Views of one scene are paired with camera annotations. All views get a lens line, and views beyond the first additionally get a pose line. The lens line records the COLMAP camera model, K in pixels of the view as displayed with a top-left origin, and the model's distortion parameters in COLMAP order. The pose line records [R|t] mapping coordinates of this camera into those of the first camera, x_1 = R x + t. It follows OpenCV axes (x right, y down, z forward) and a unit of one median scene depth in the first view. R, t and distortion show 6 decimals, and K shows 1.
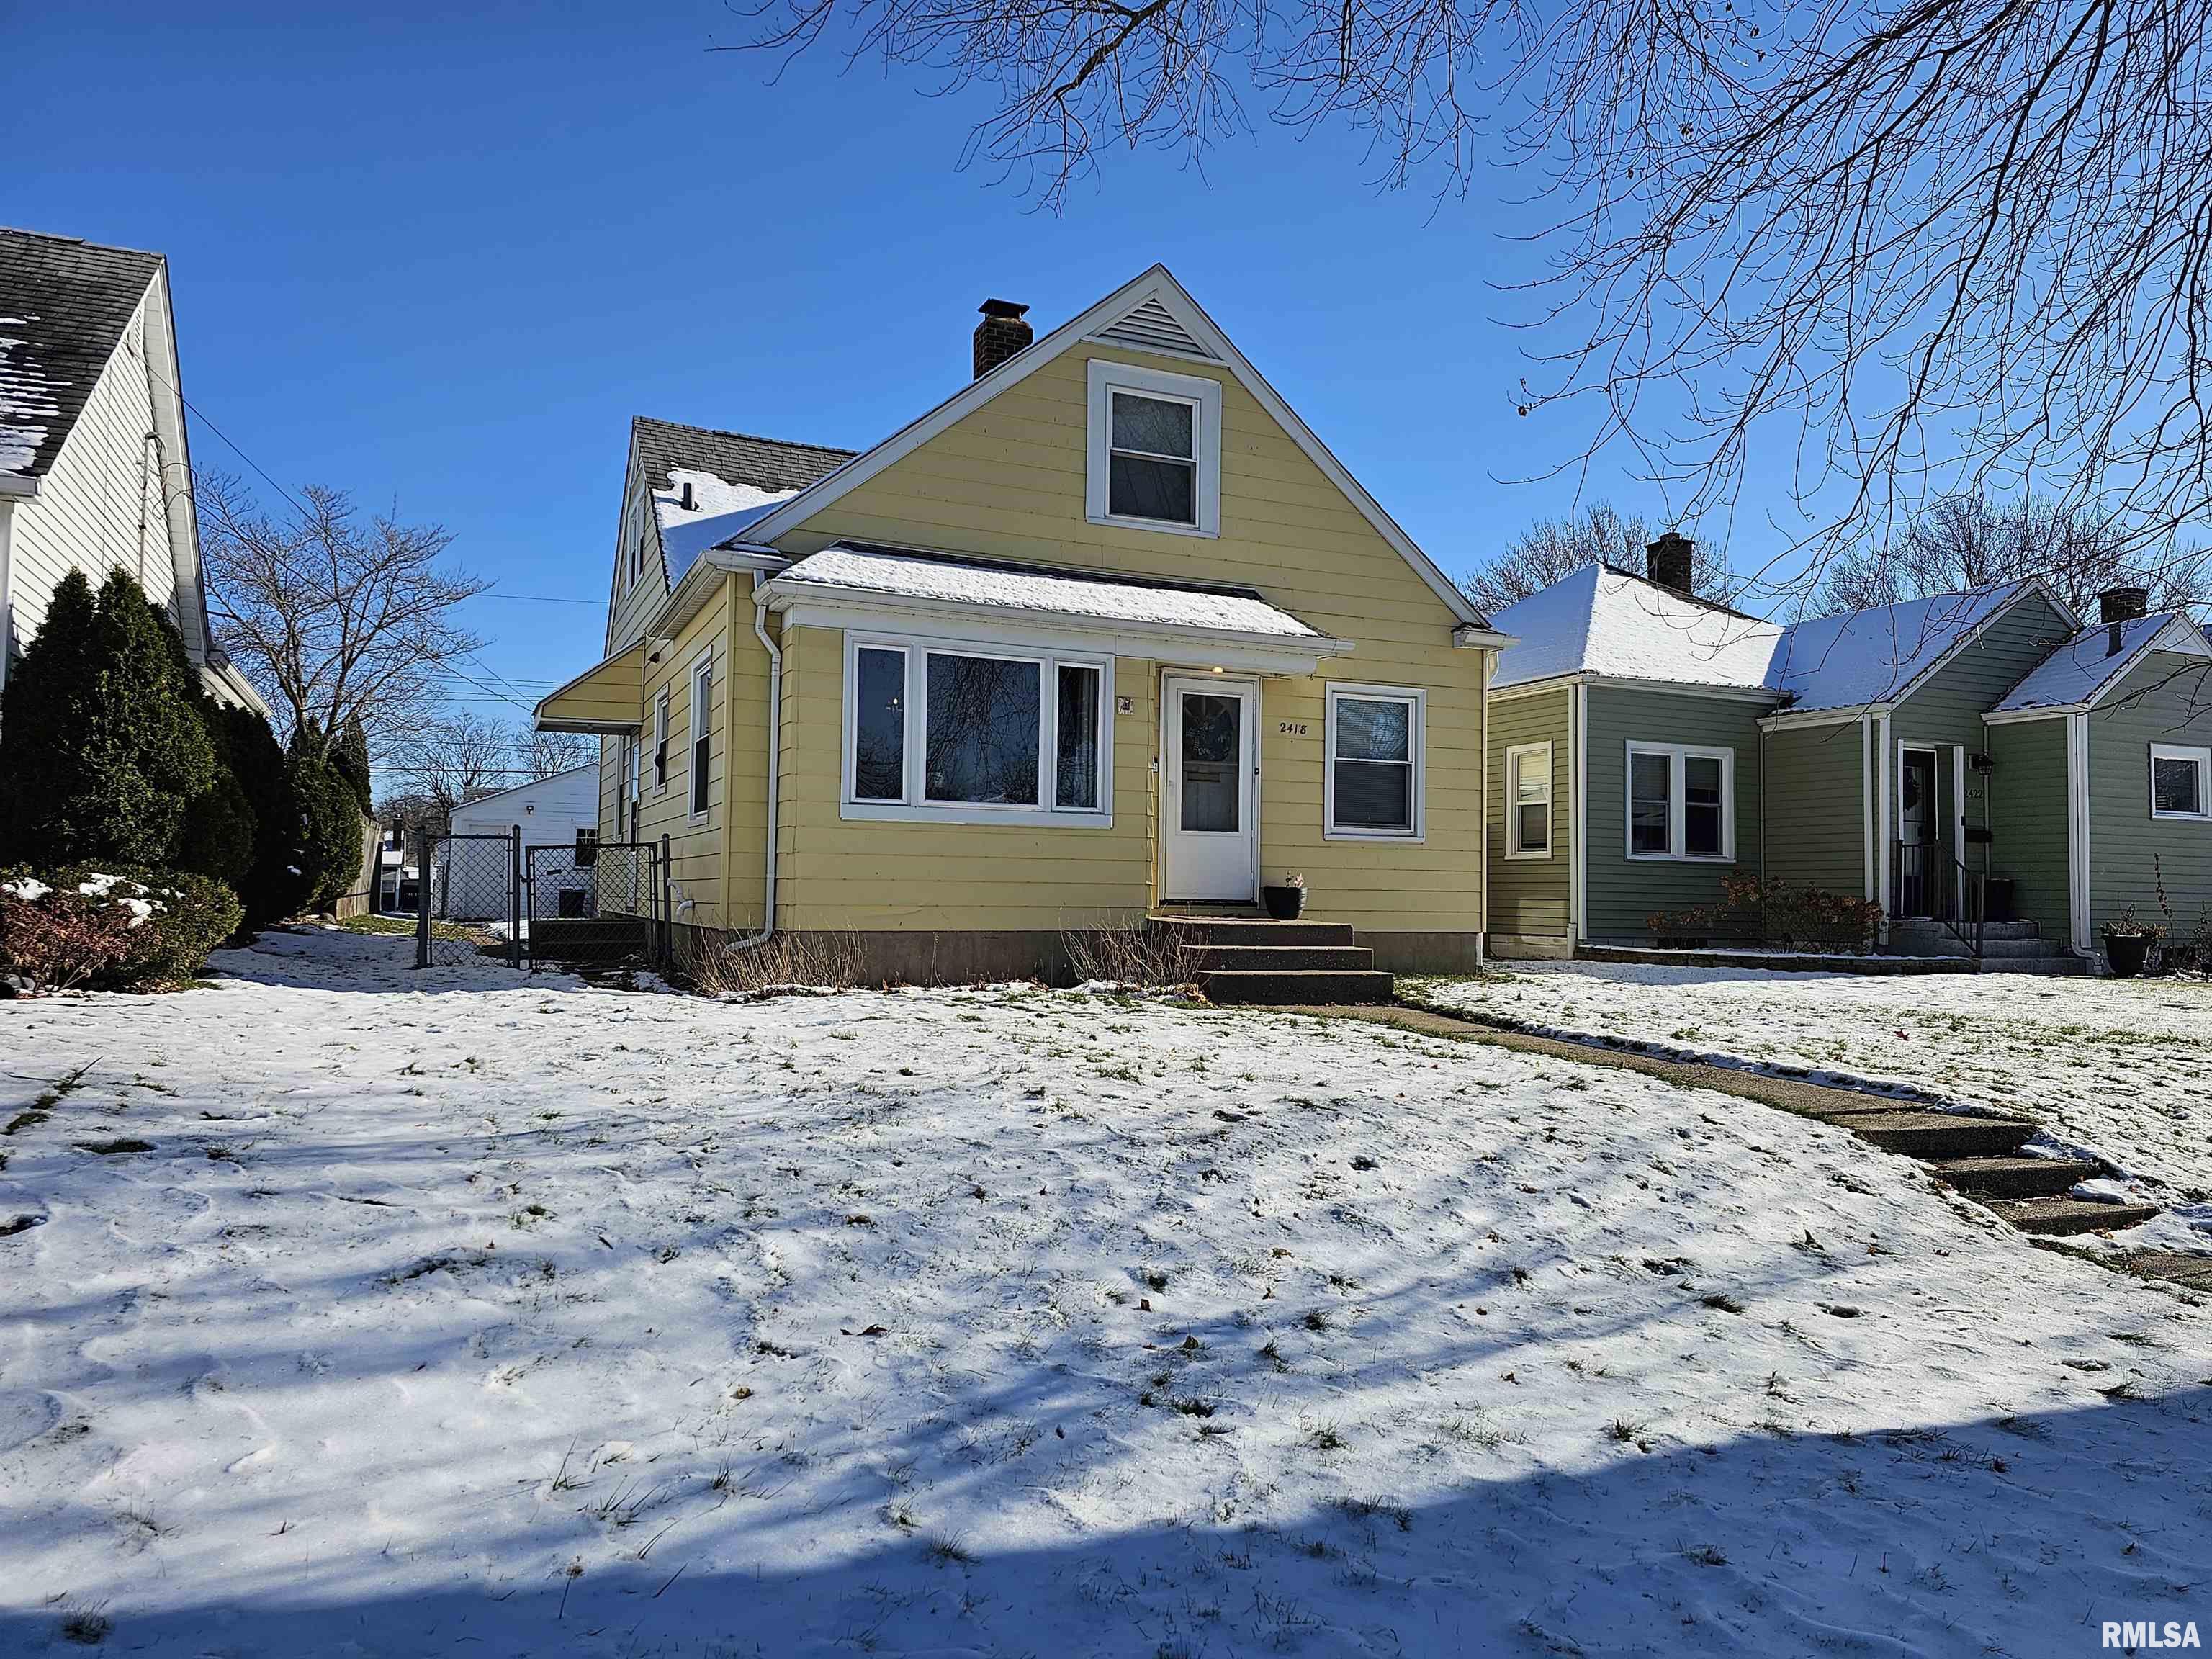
lens RADIAL K [[1463.4, 0, 1102.0], [0, 1463.4, 852.5], [0, 0, 1]] dist [0.053165, -0.045264]
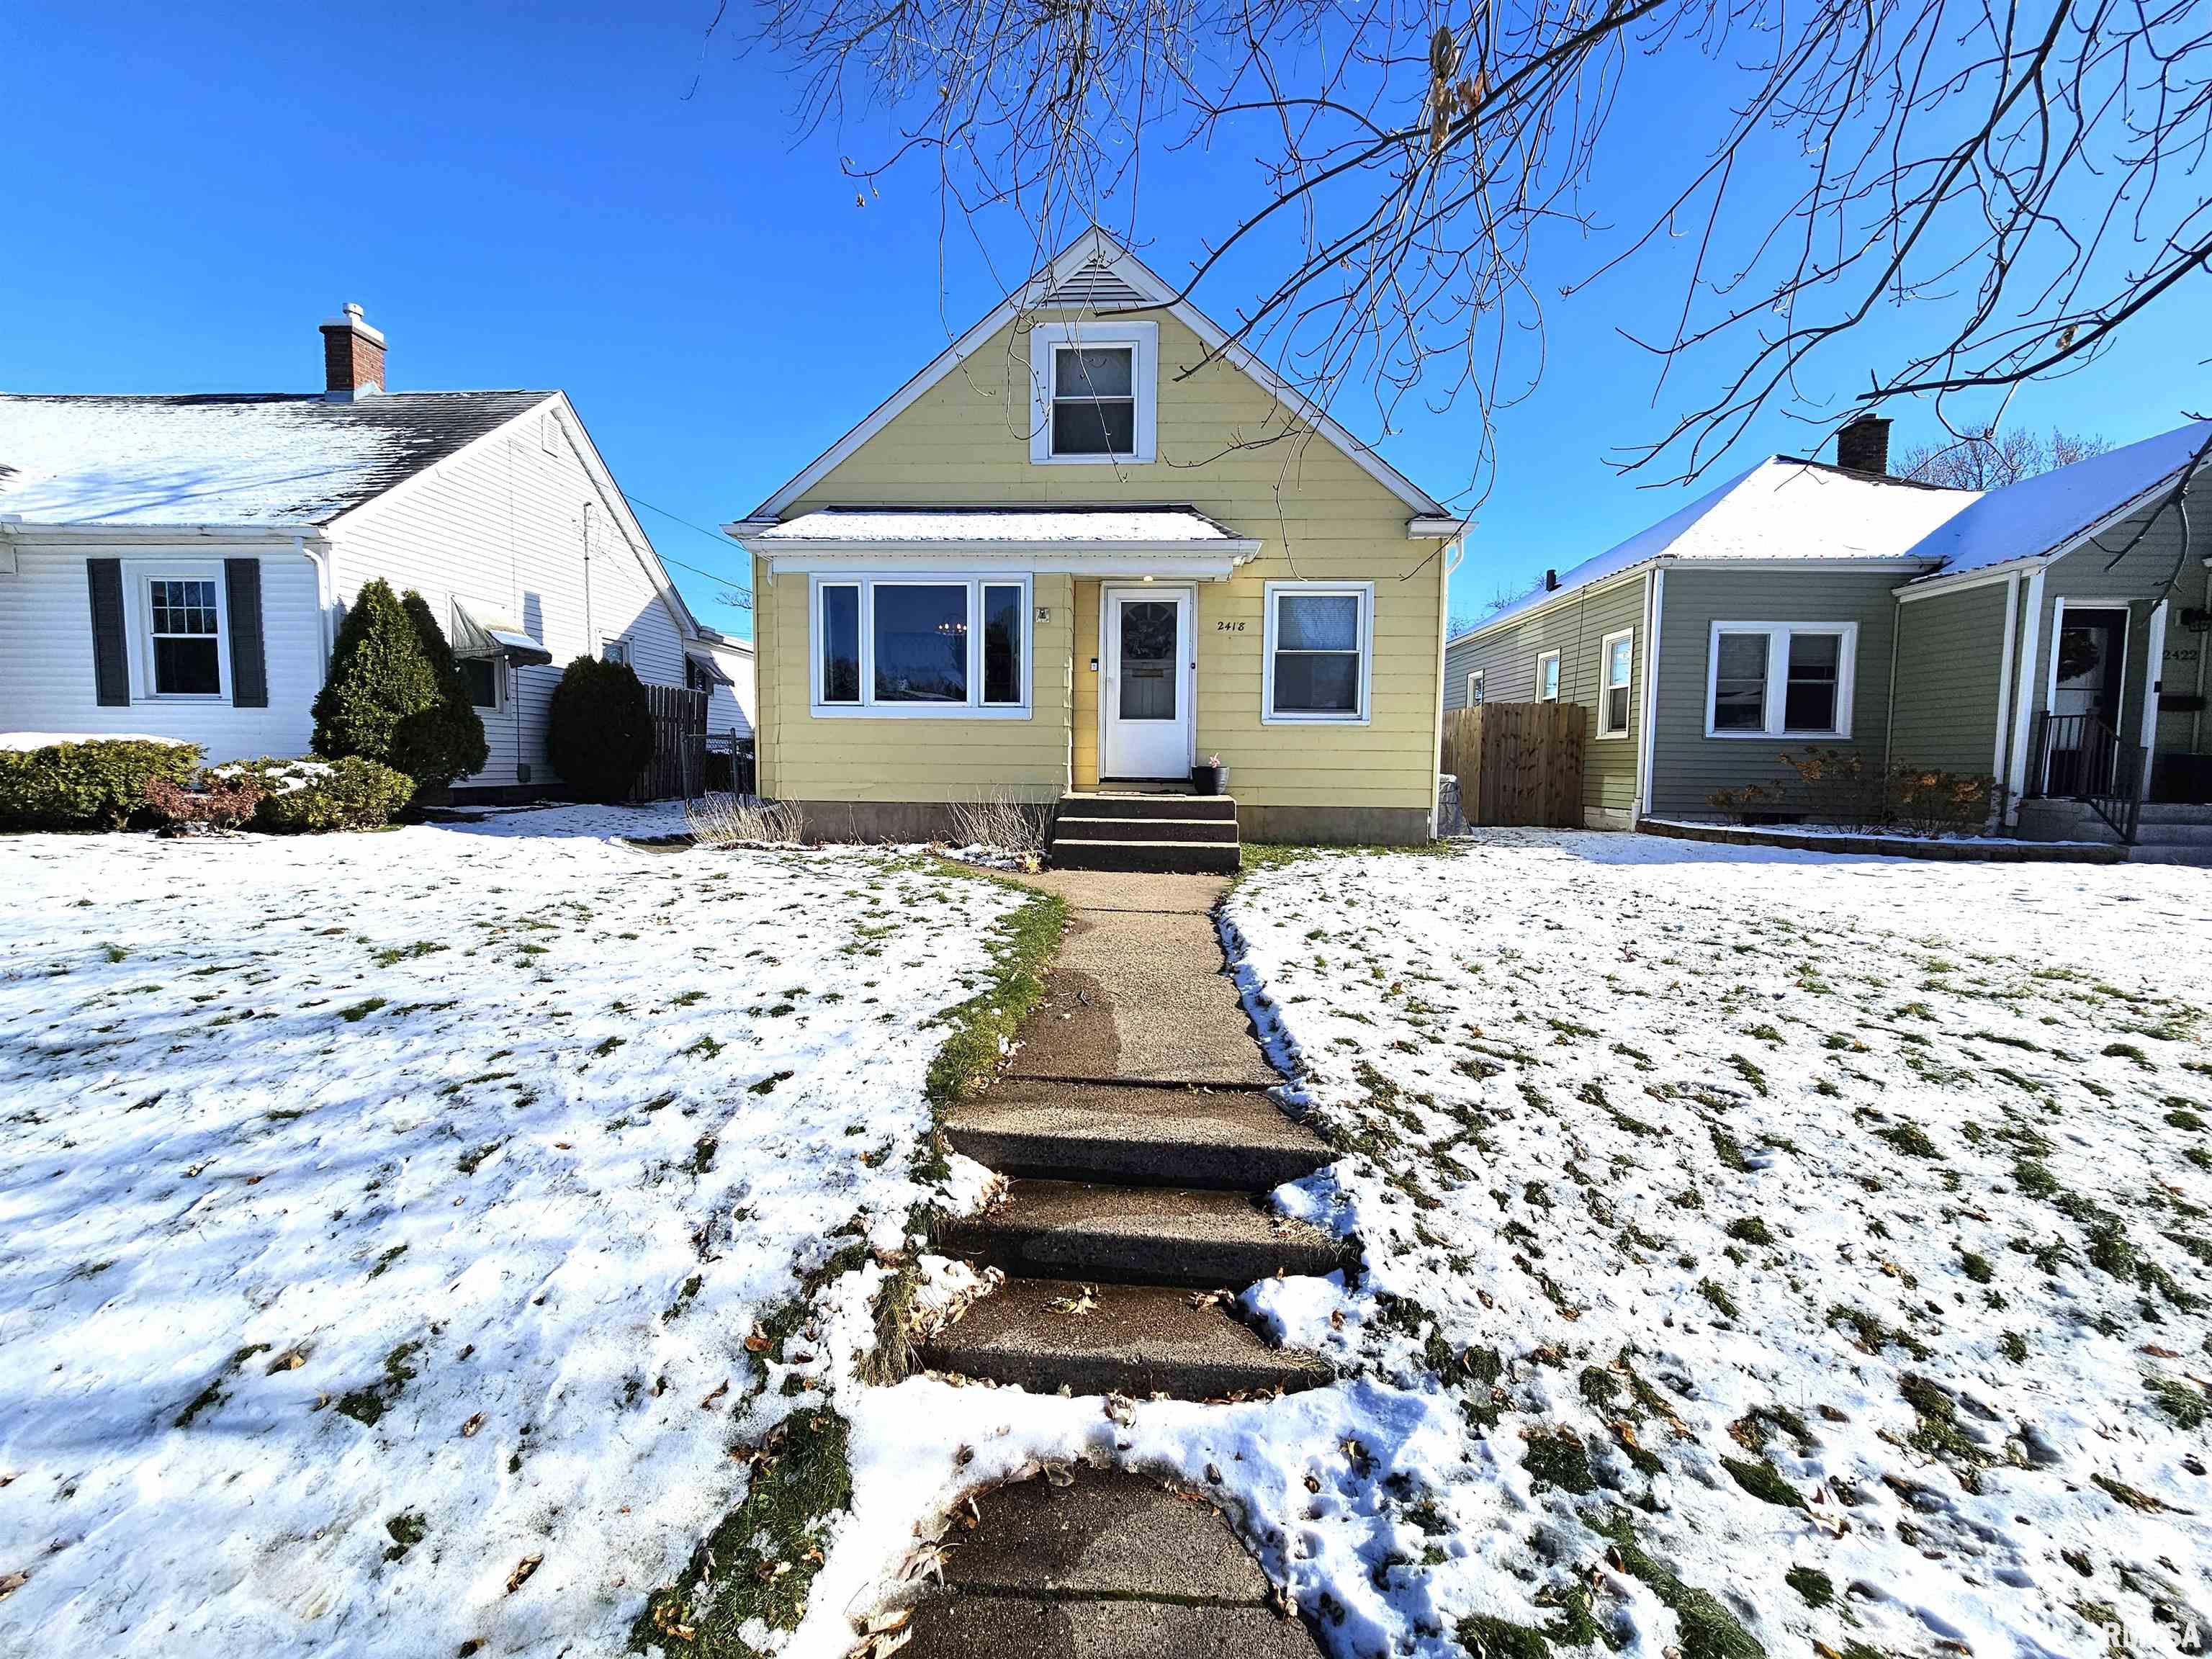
lens RADIAL K [[898.8, 0, 1103.5], [0, 898.8, 834.0], [0, 0, 1]] dist [-0.004530, -0.000112]
pose [[0.889174, 0.030685, -0.456539, 0.360797], [0.015061, 0.995246, 0.096226, 0.006856], [0.457321, -0.092438, 0.884484, 0.320304]]
